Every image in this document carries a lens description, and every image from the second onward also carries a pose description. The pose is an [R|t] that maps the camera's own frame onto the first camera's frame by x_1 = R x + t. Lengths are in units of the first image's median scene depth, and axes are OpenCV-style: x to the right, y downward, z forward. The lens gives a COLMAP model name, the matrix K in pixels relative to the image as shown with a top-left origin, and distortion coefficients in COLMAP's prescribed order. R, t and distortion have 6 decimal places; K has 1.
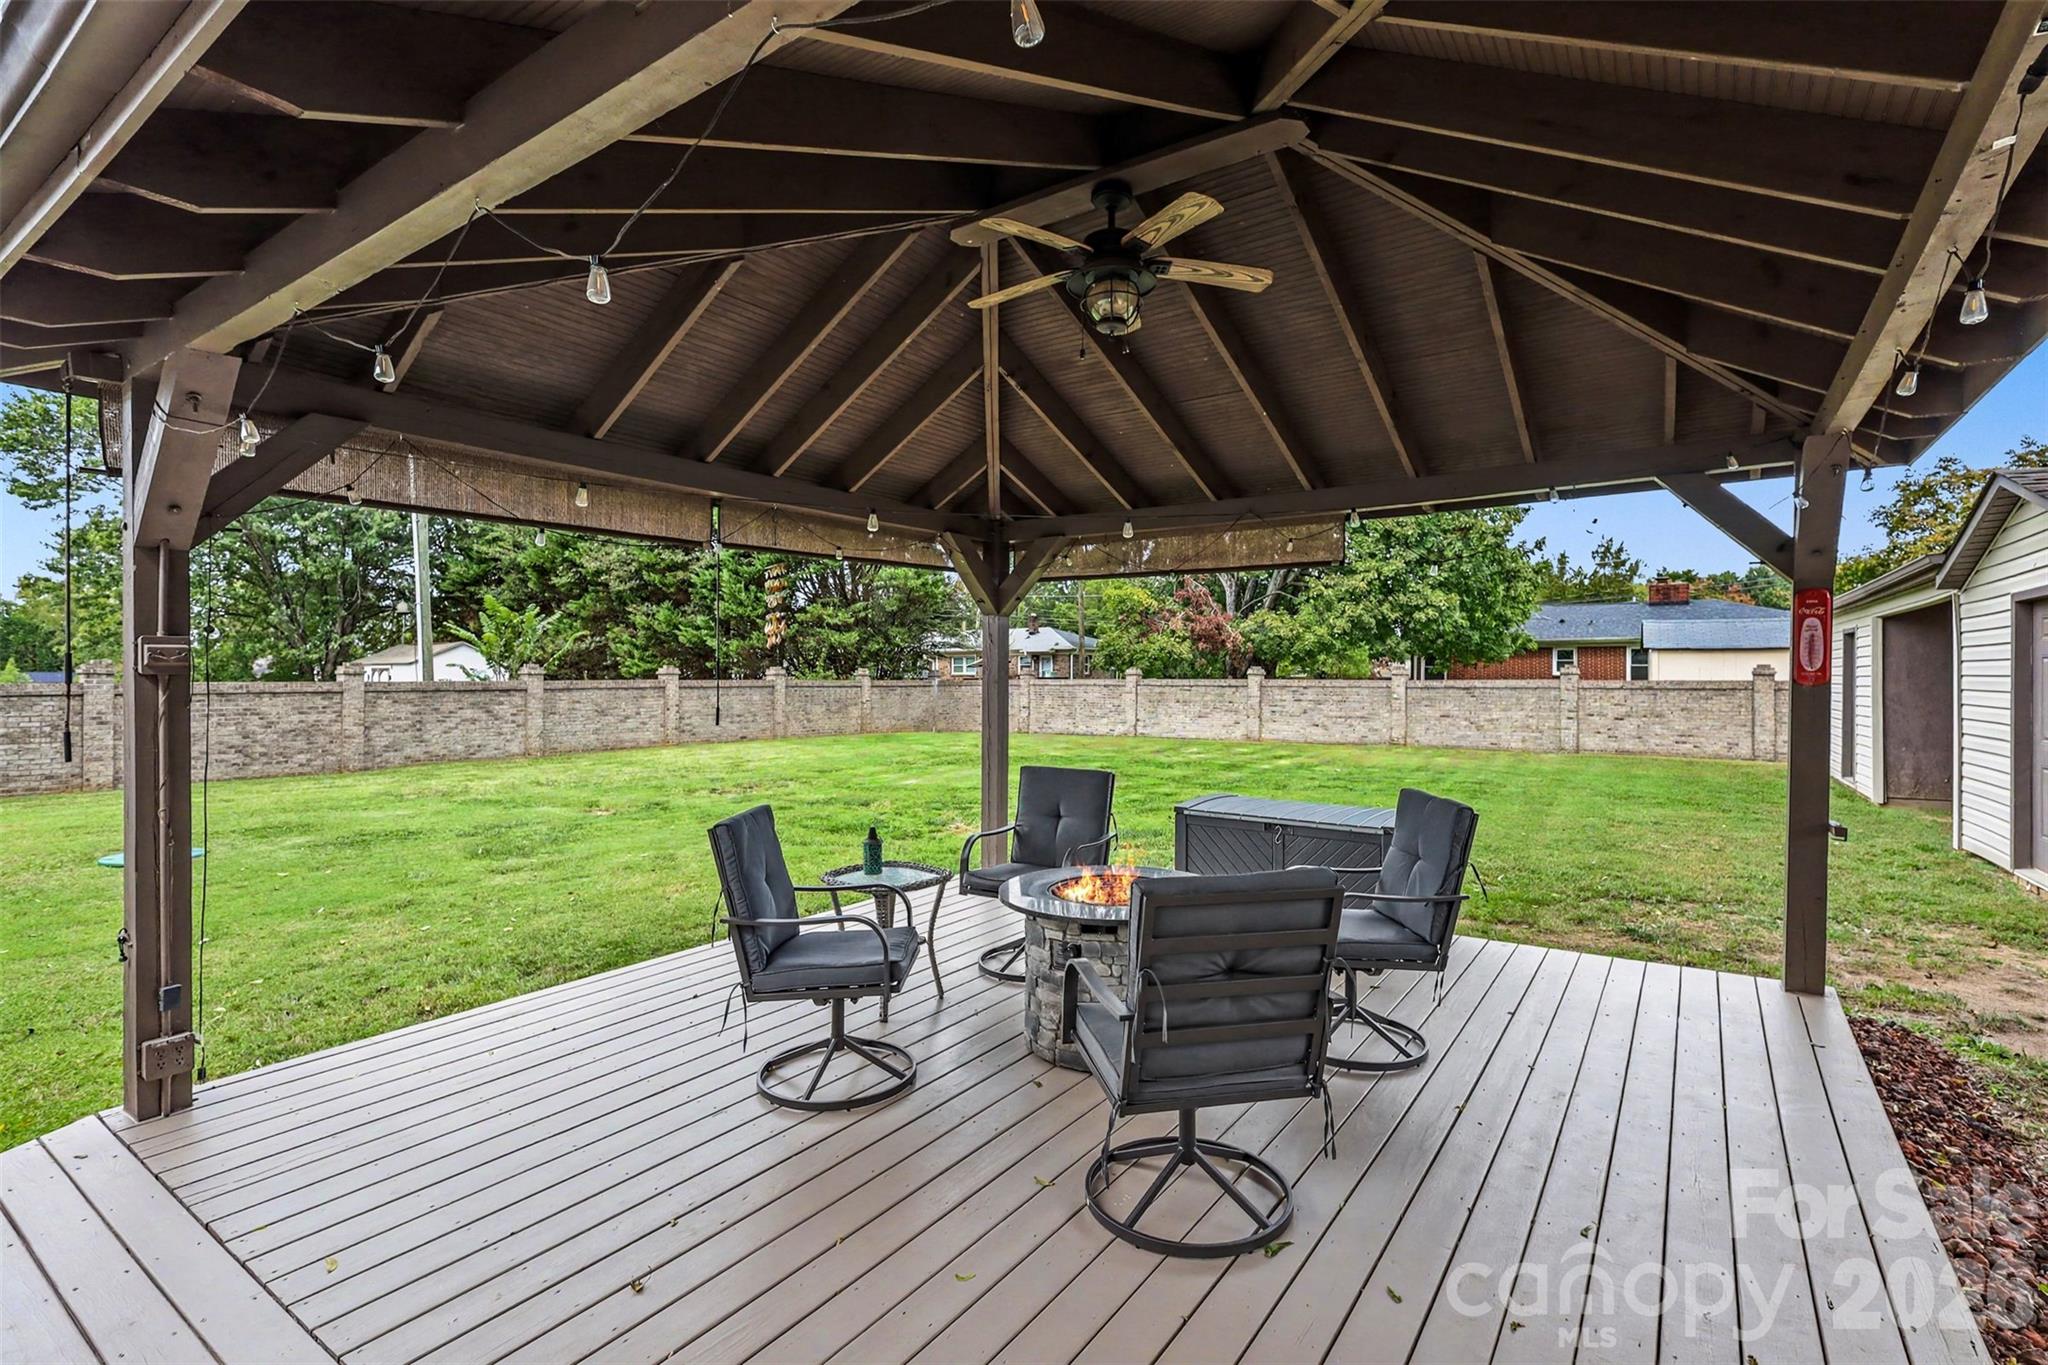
lens RADIAL K [[941.2, 0, 1008.5], [0, 941.2, 680.0], [0, 0, 1]] dist [0.005514, 0.000735]
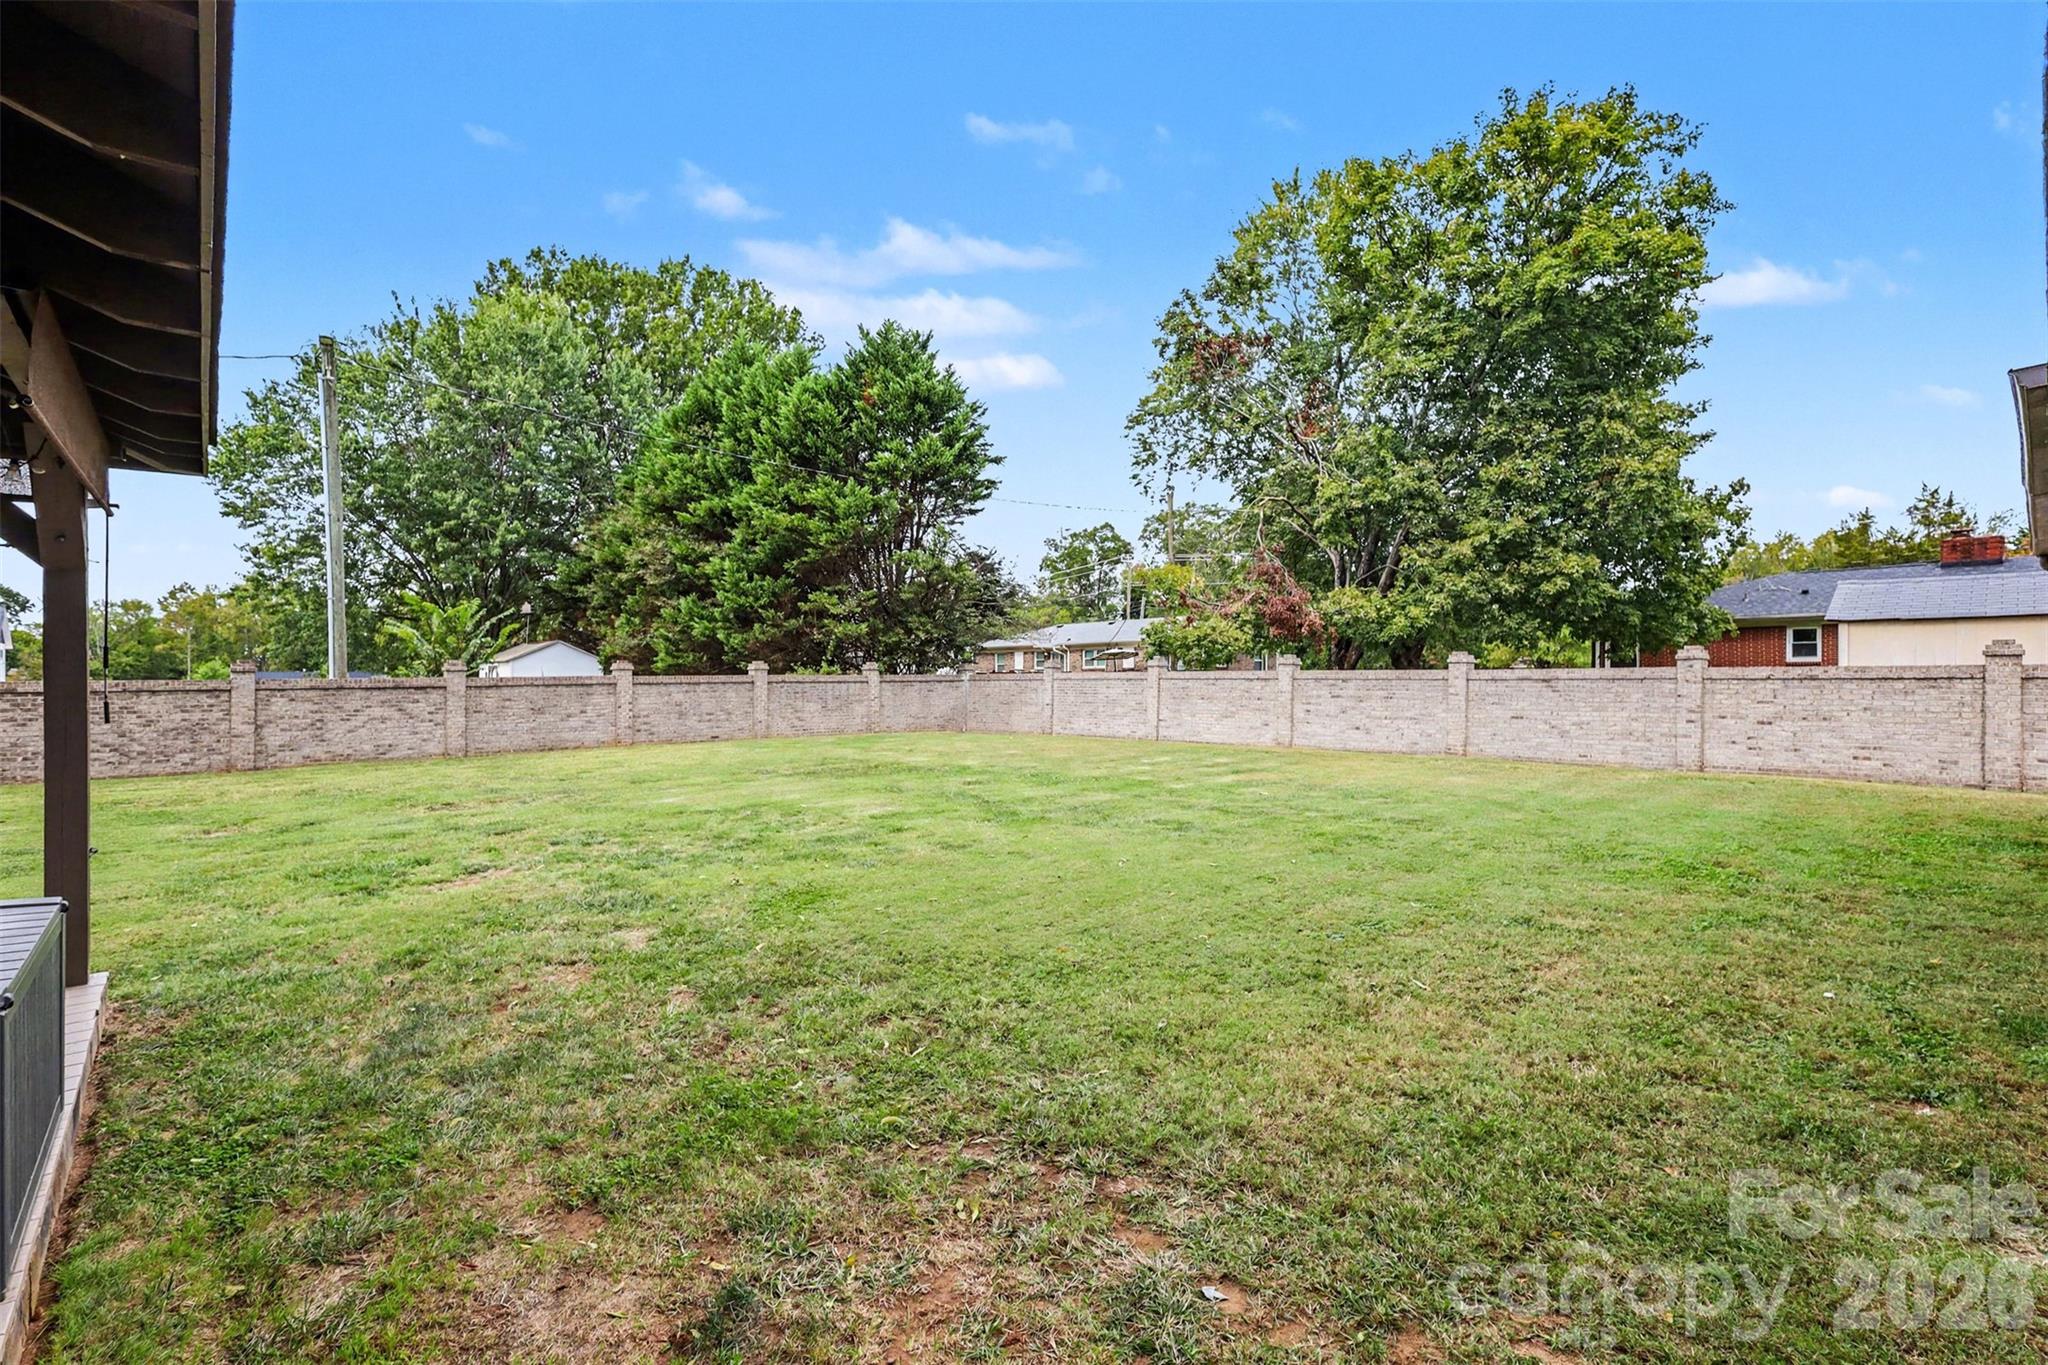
lens RADIAL K [[941.2, 0, 1026.6], [0, 941.2, 677.2], [0, 0, 1]] dist [0.005514, 0.000735]
pose [[0.974049, -0.006128, -0.226254, 0.245658], [0.006748, 0.999975, 0.001967, 0.002432], [0.226236, -0.003442, 0.974066, 0.178987]]
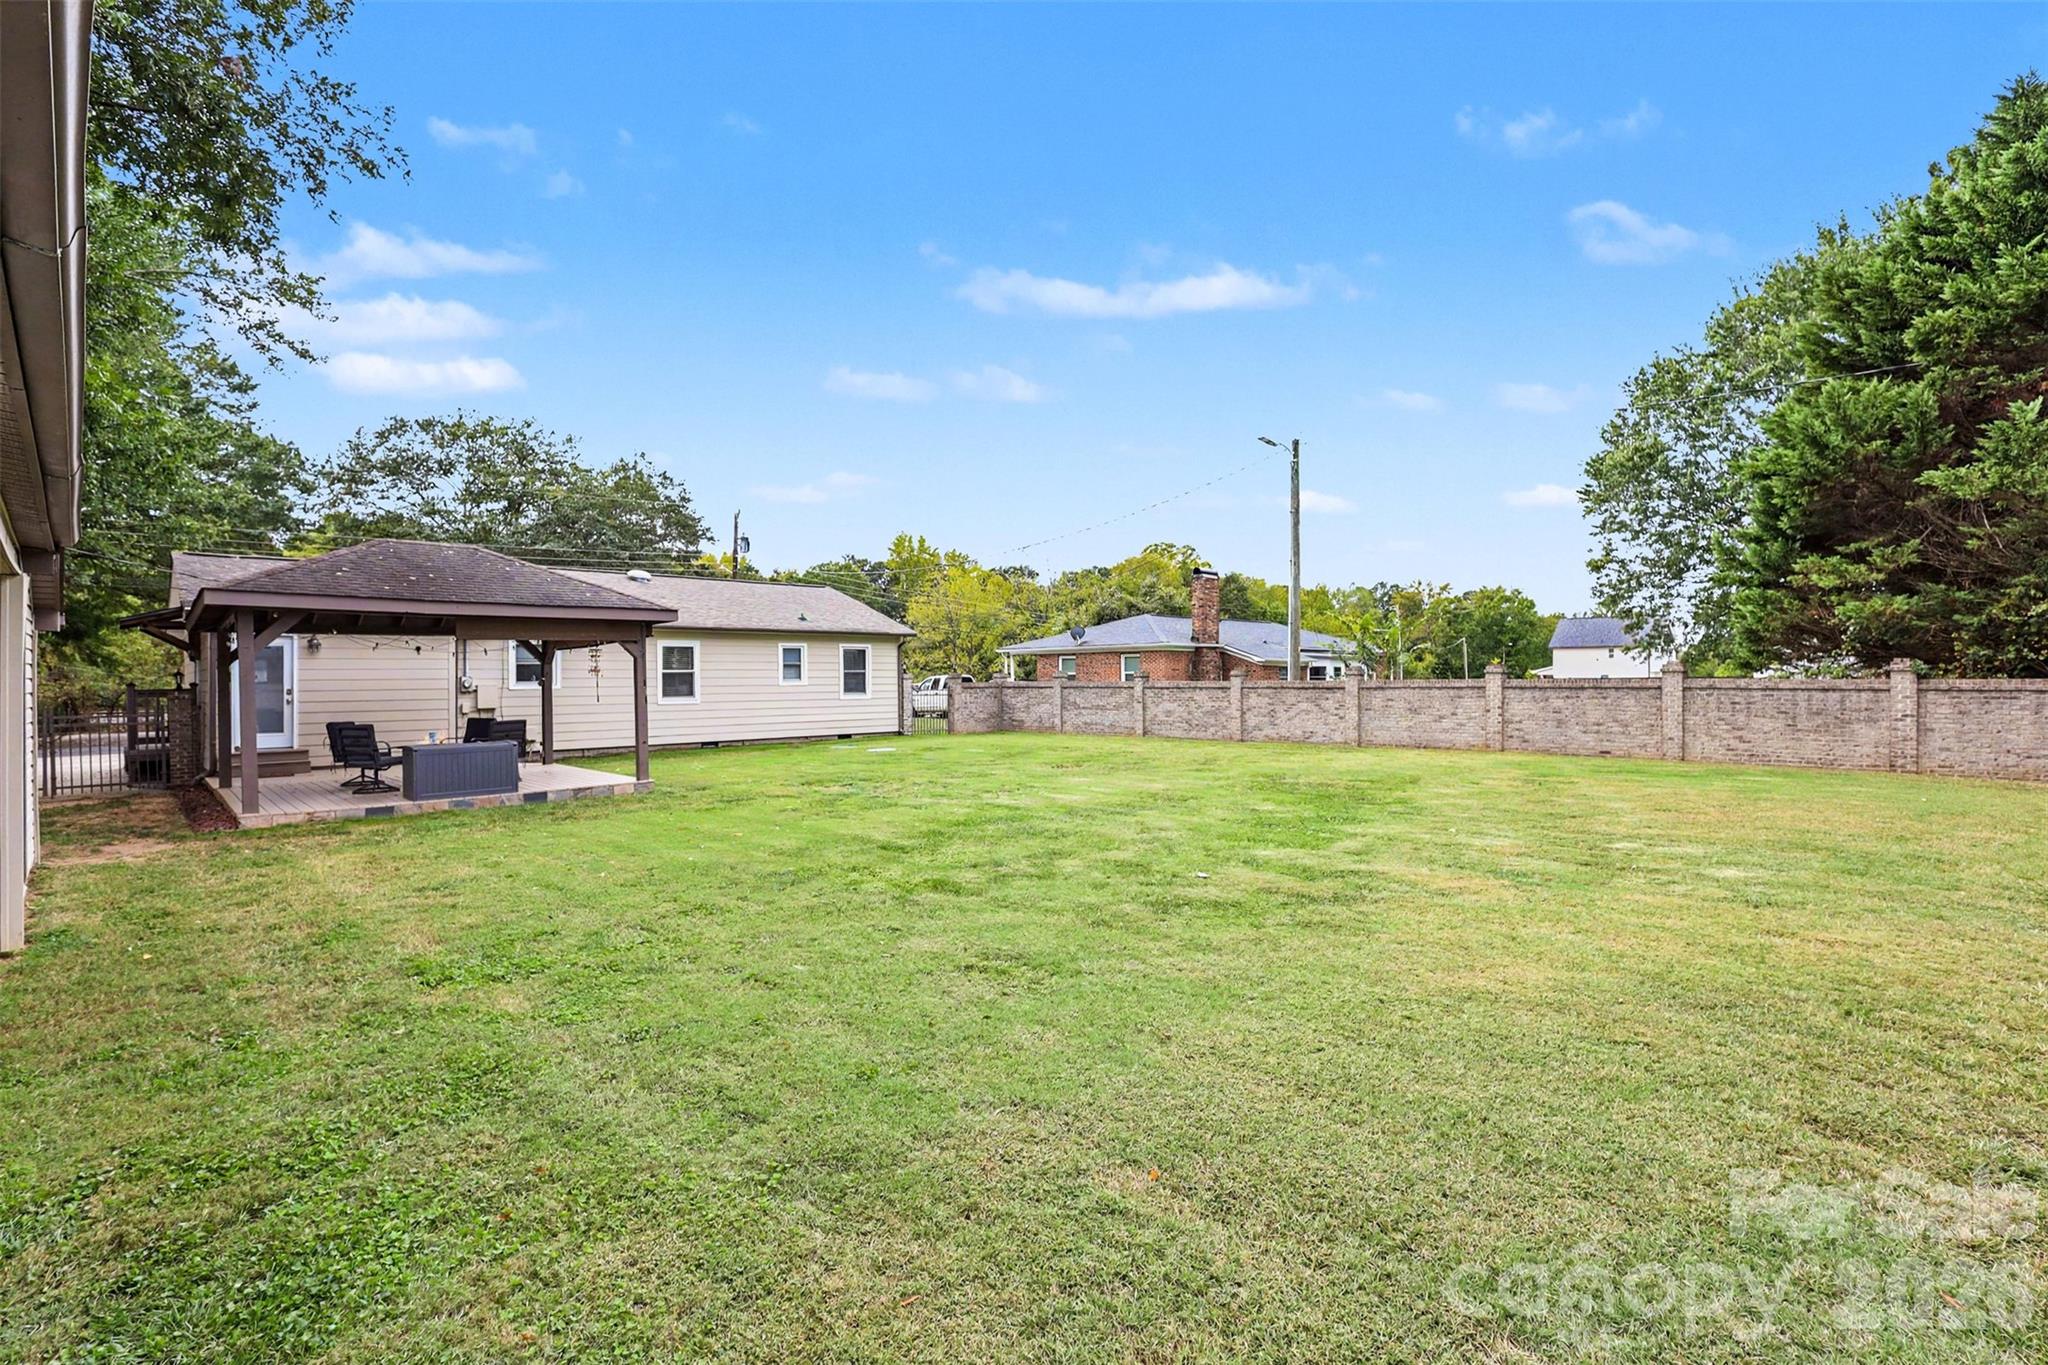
lens RADIAL K [[941.2, 0, 1018.5], [0, 941.2, 682.7], [0, 0, 1]] dist [0.005514, 0.000735]
pose [[-0.157945, 0.002584, -0.987445, 0.612696], [-0.000534, 0.999996, 0.002702, 0.001277], [0.987448, 0.000954, -0.157943, 0.694902]]
